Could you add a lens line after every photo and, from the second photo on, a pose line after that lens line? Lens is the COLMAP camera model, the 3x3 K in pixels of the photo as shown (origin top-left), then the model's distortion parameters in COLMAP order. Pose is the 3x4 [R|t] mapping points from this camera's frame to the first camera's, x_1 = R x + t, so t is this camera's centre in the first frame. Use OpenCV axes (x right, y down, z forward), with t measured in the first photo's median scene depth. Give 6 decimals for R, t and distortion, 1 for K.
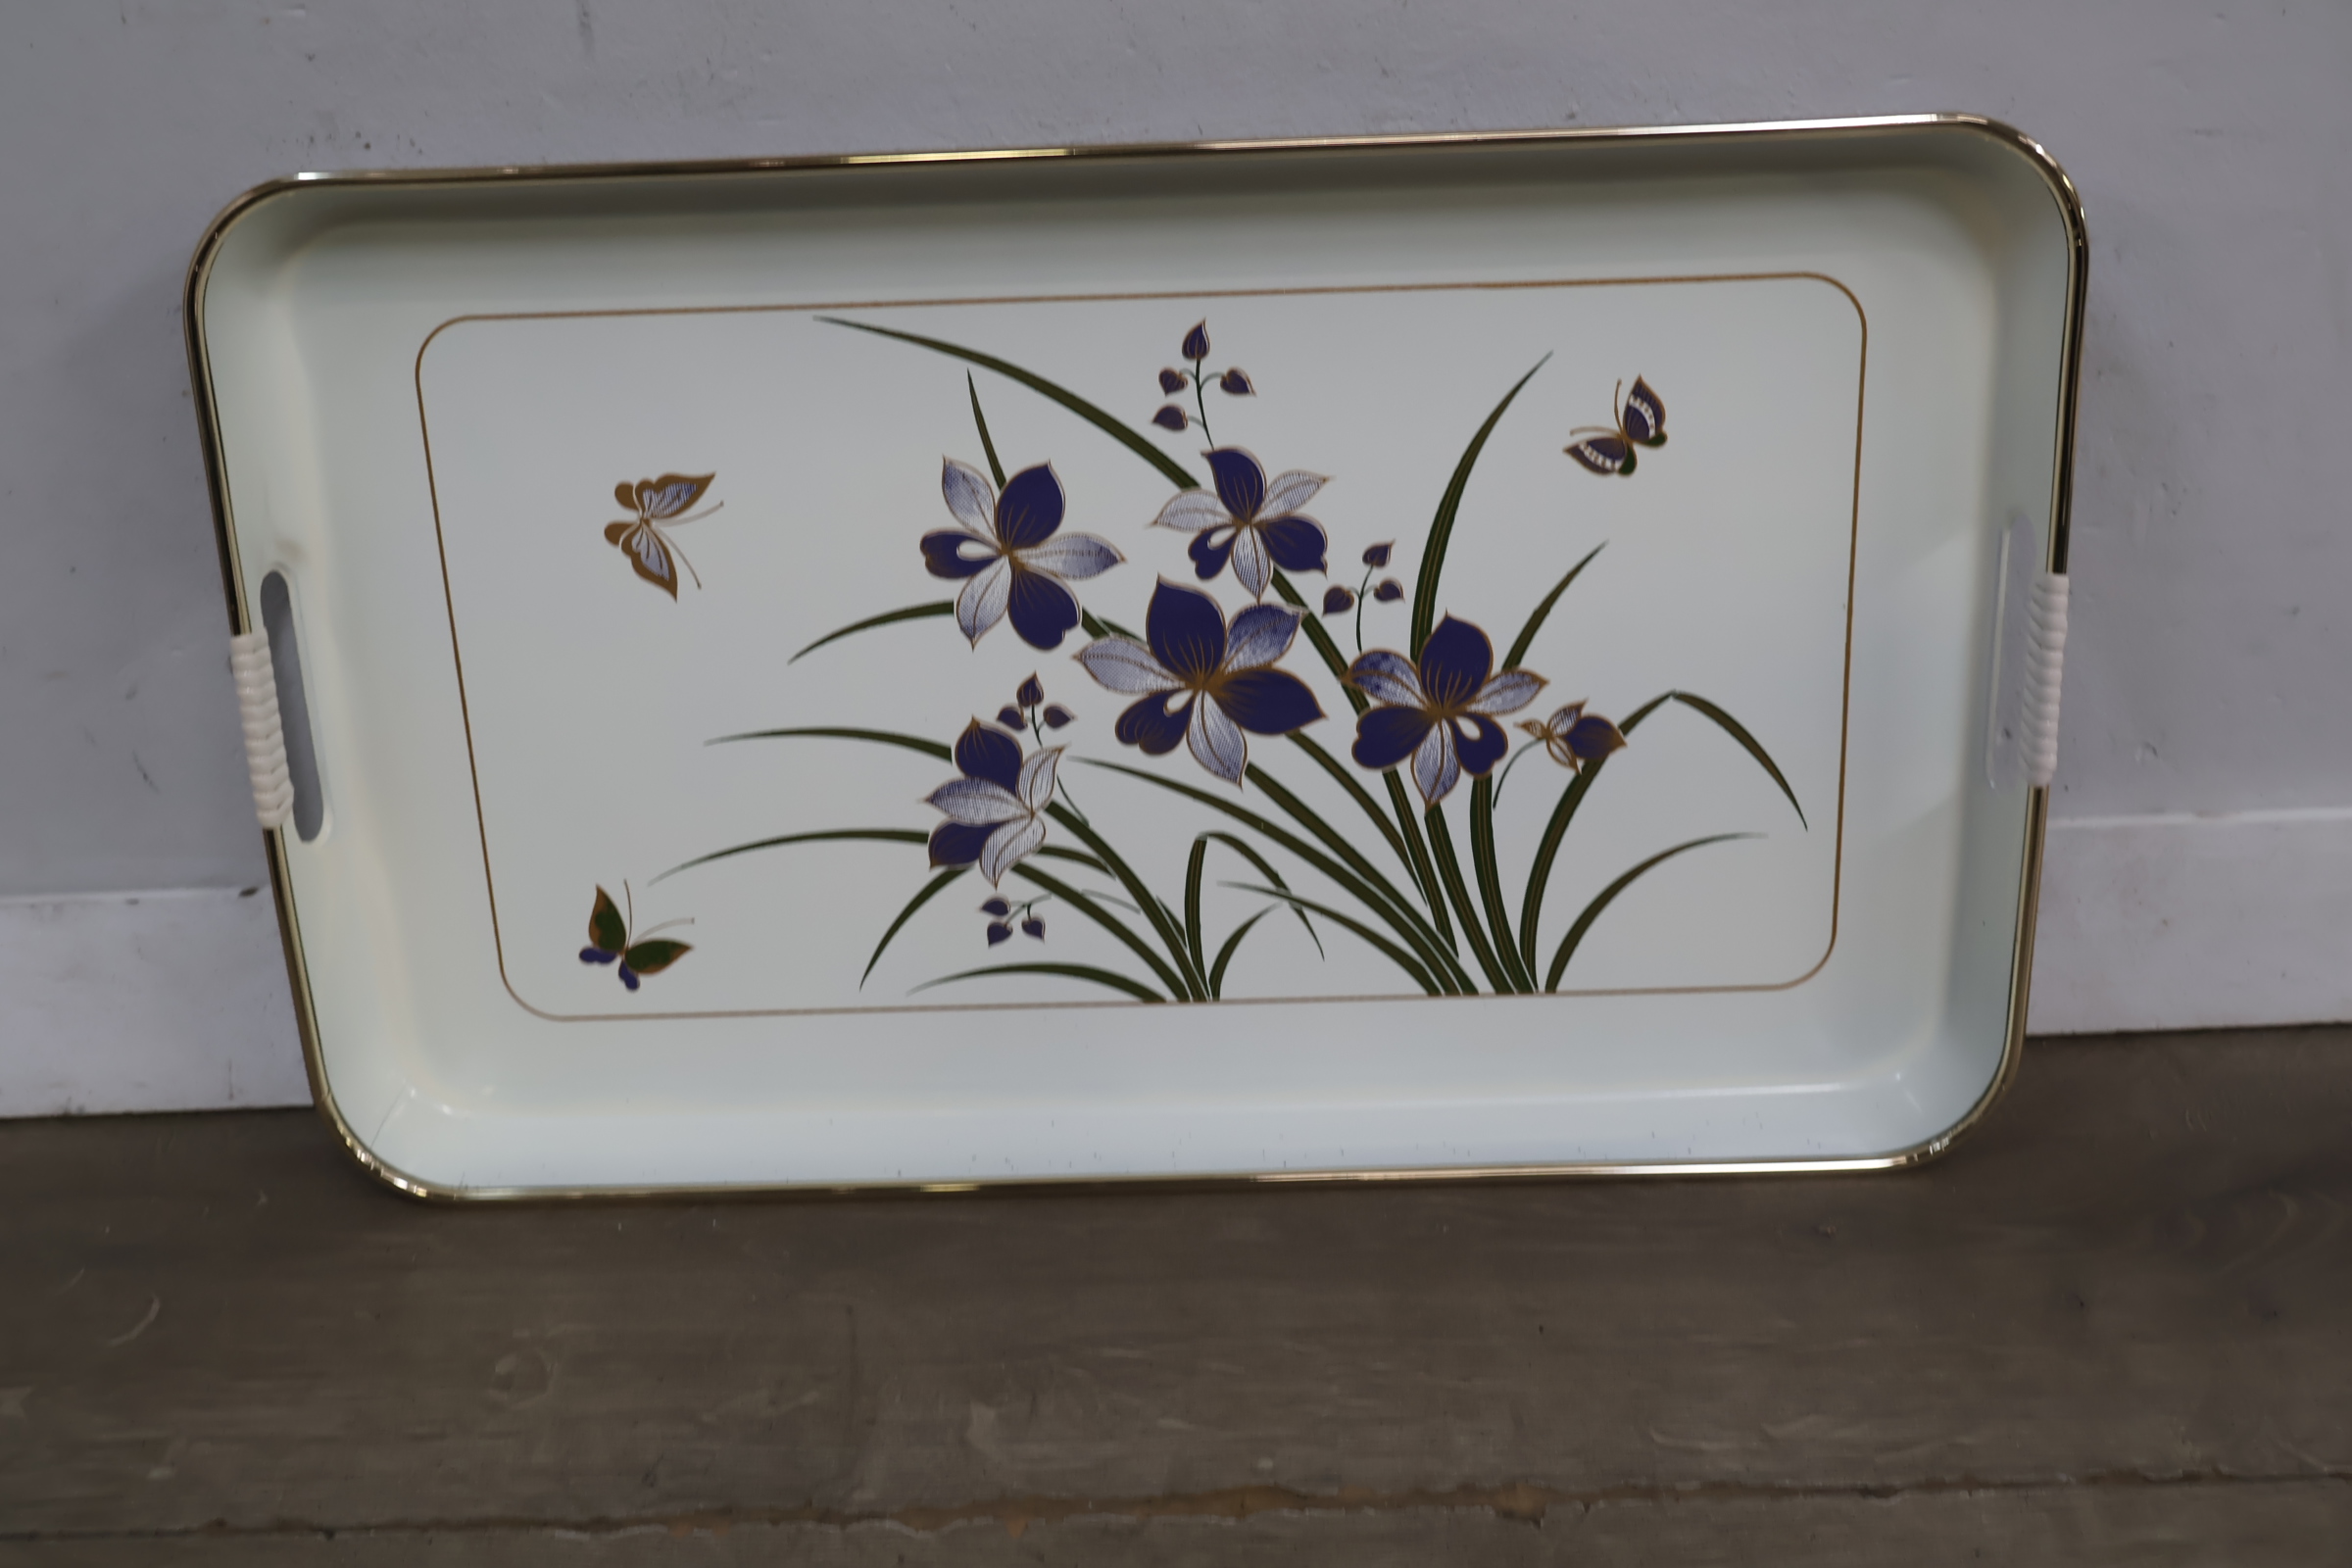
lens RADIAL K [[2501.5, 0, 1162.9], [0, 2501.5, 787.0], [0, 0, 1]] dist [-0.000086, 0.000000]
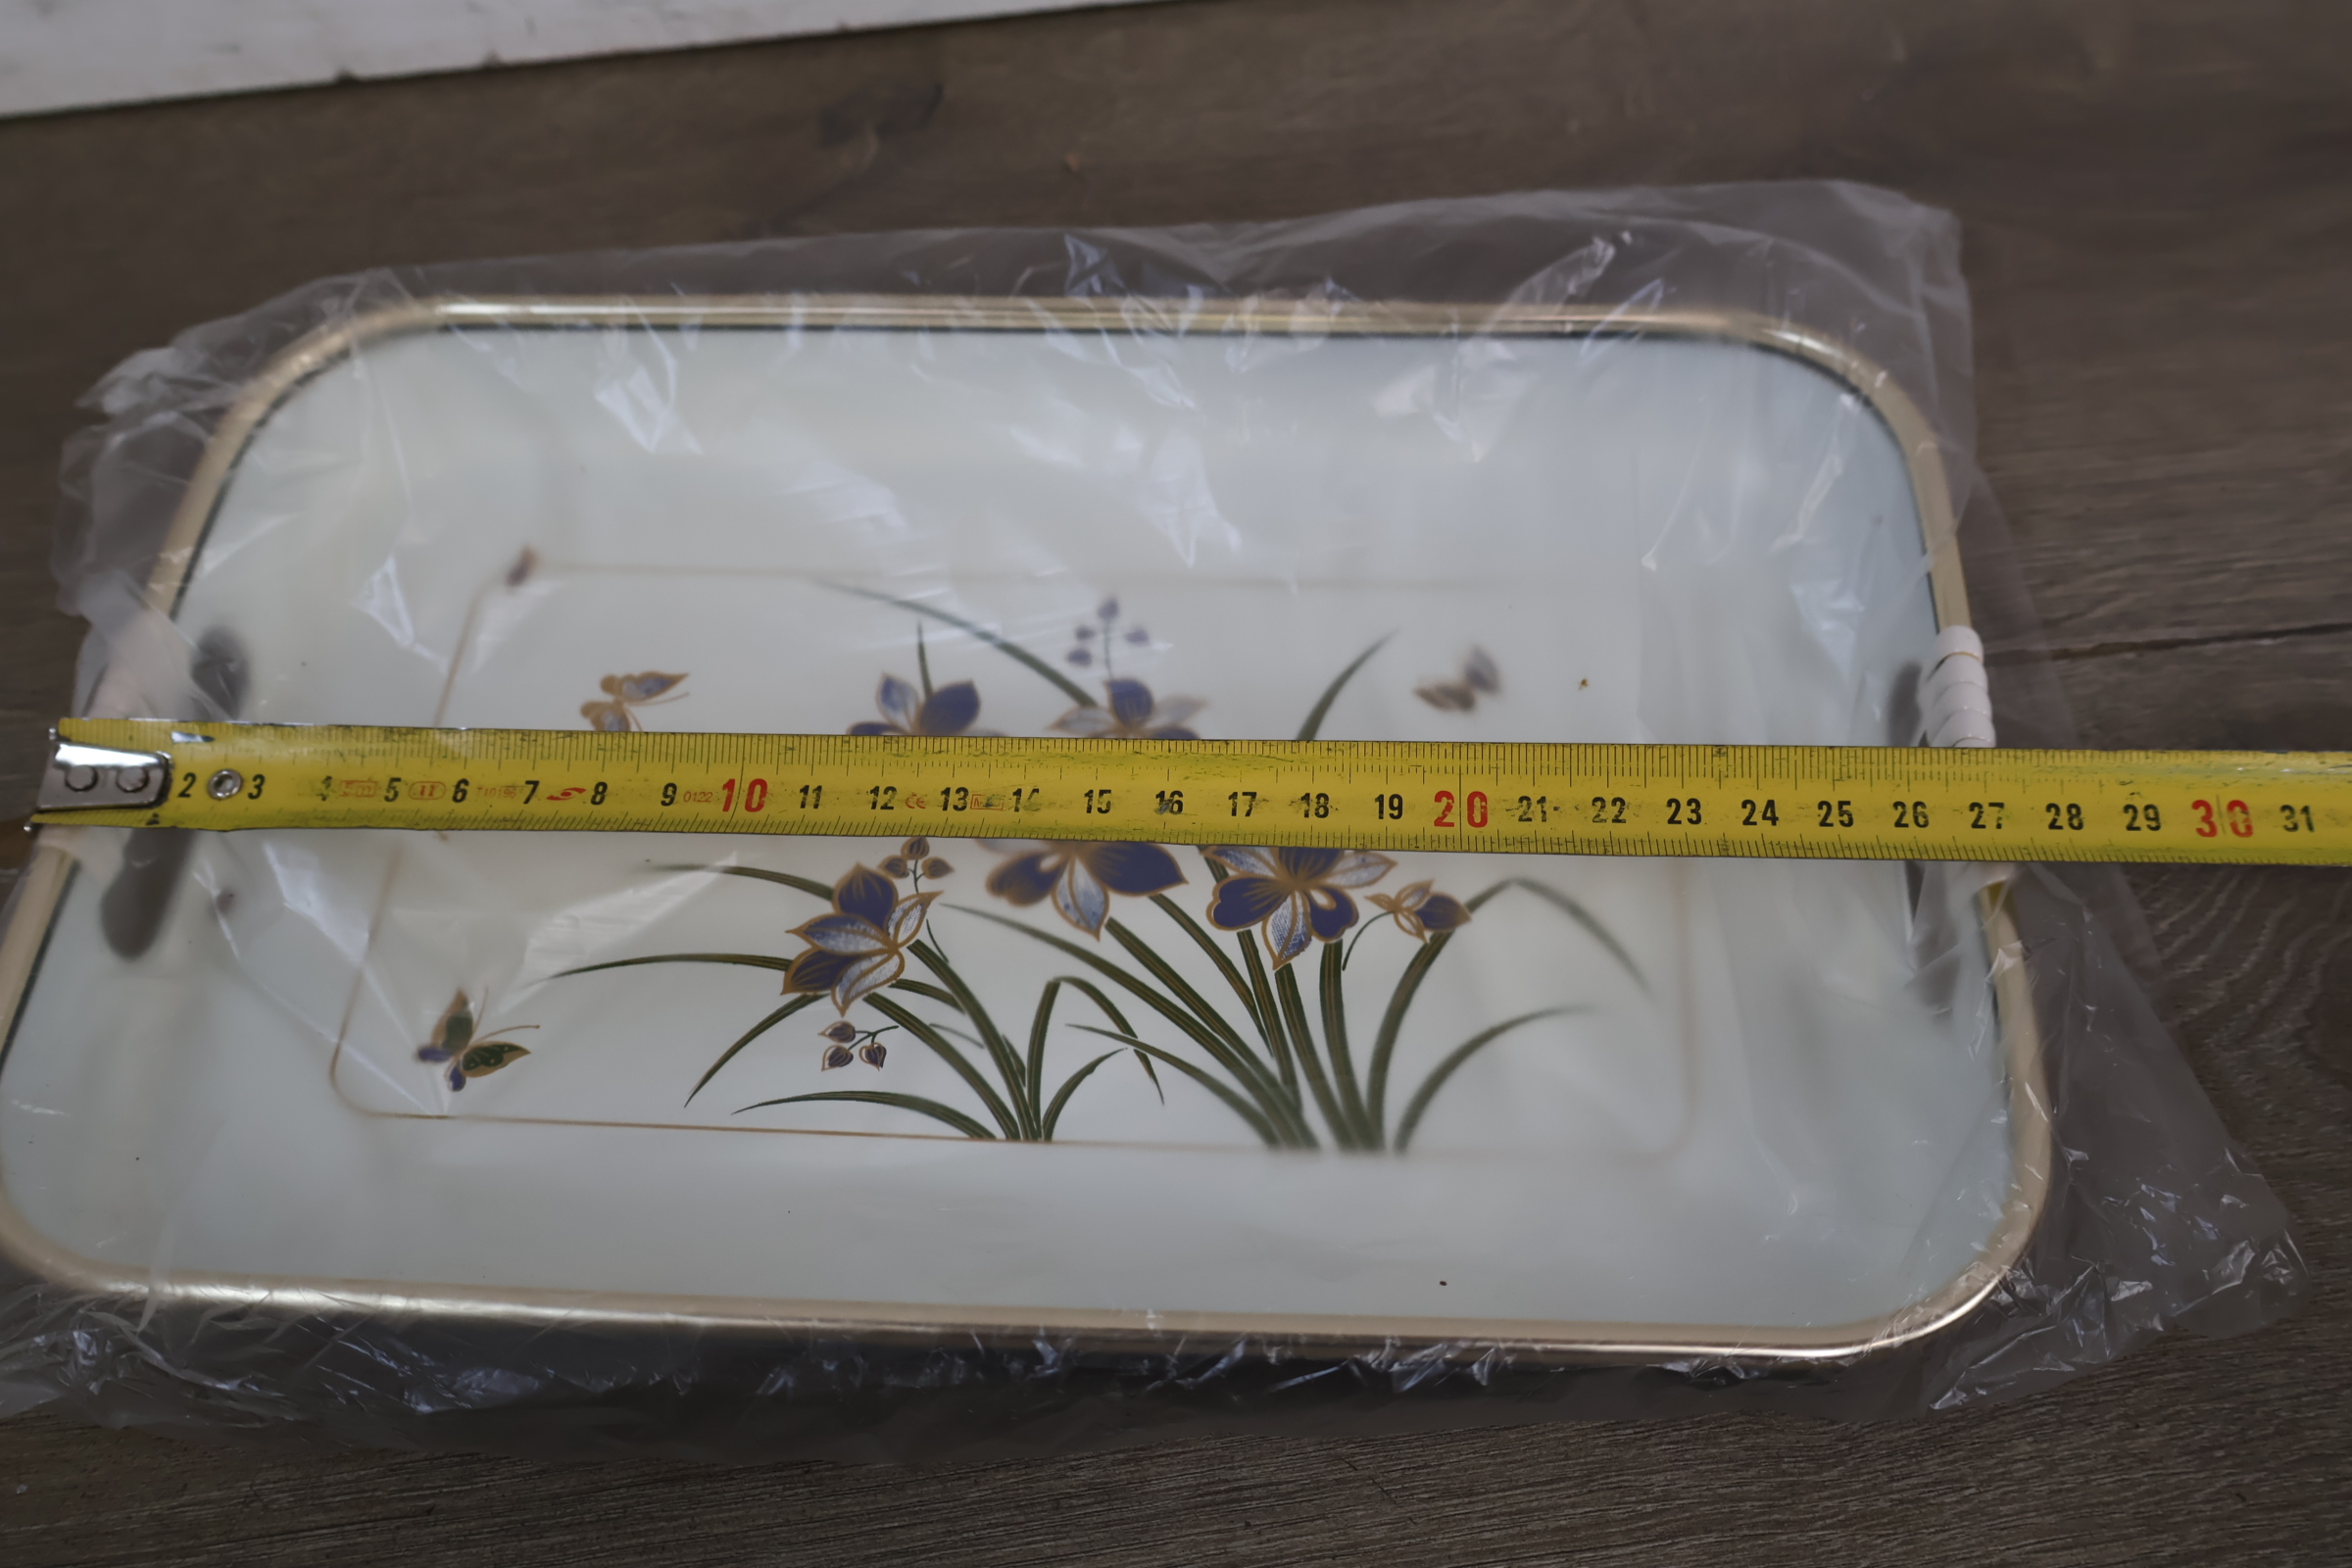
lens RADIAL K [[2501.5, 0, 1185.3], [0, 2501.5, 776.8], [0, 0, 1]] dist [-0.000086, 0.000000]
pose [[0.993744, 0.063443, -0.091907, 0.158926], [-0.111677, 0.565757, -0.816974, 0.812399], [0.000165, 0.822128, 0.569303, 0.361737]]
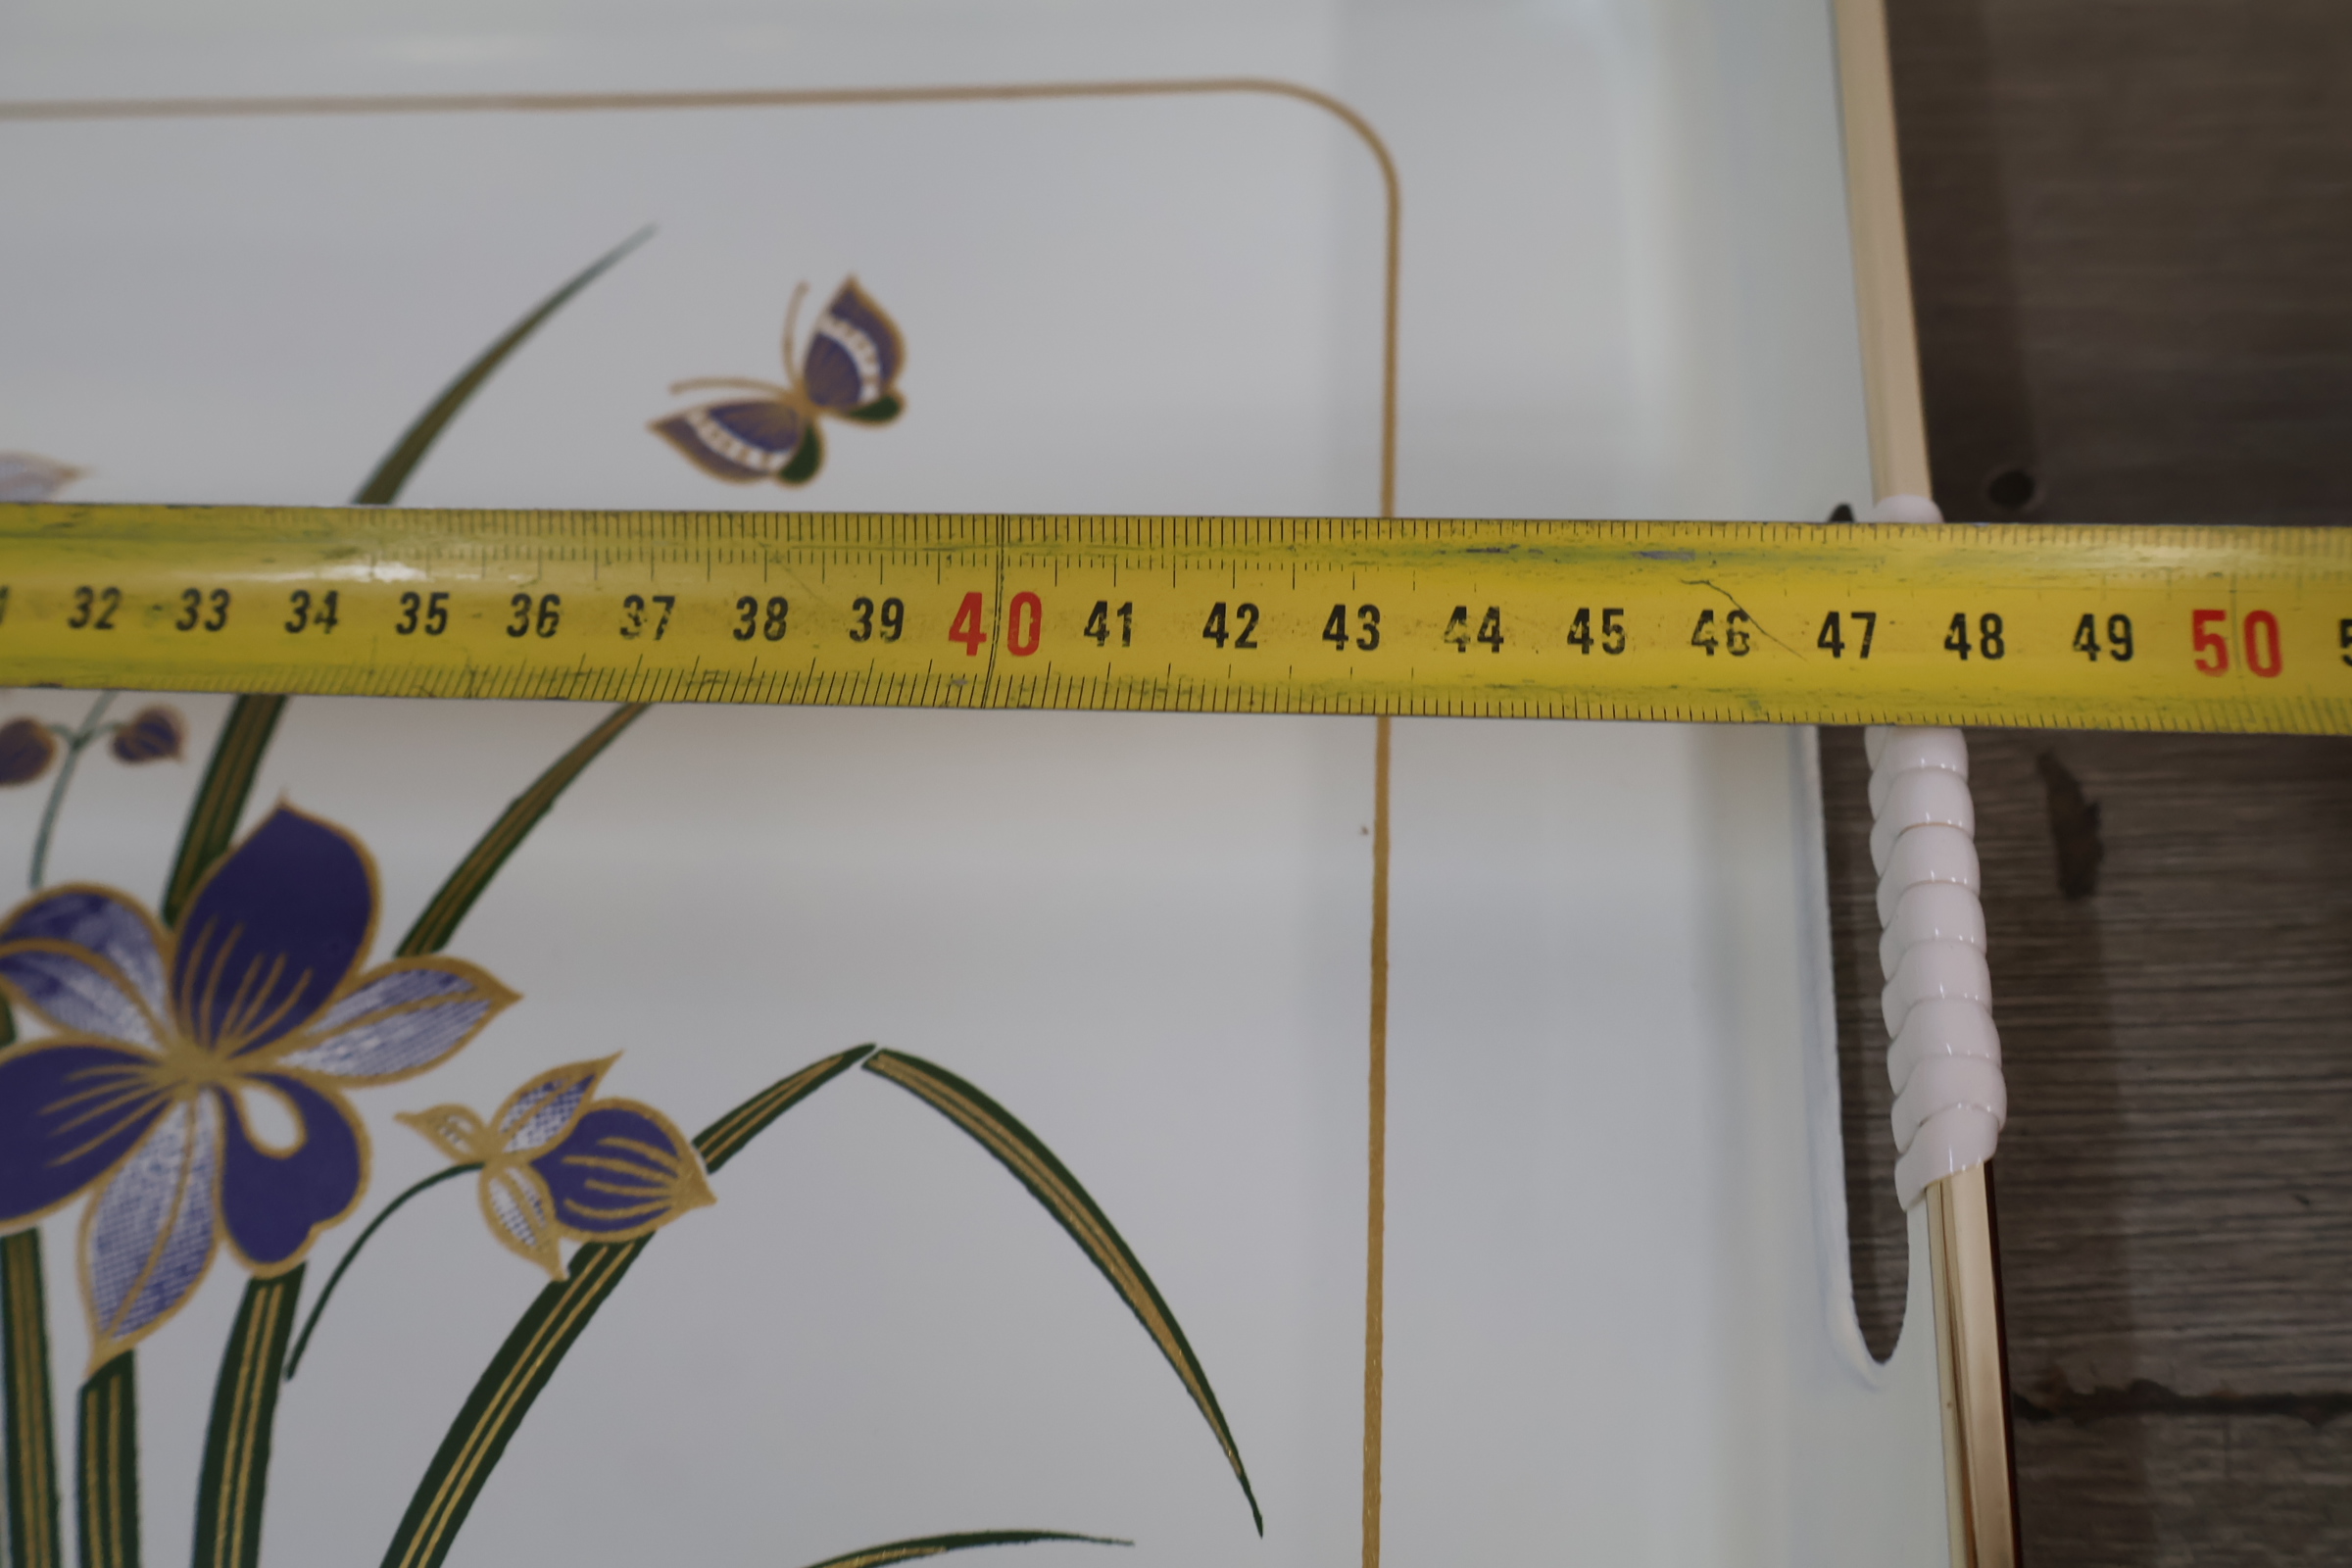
lens RADIAL K [[2501.5, 0, 1143.8], [0, 2501.5, 778.9], [0, 0, 1]] dist [-0.000086, 0.000000]
pose [[0.991151, 0.055805, -0.120436, 0.278590], [-0.124269, 0.709008, -0.694165, 0.164769], [0.046652, 0.702989, 0.709669, 0.734171]]
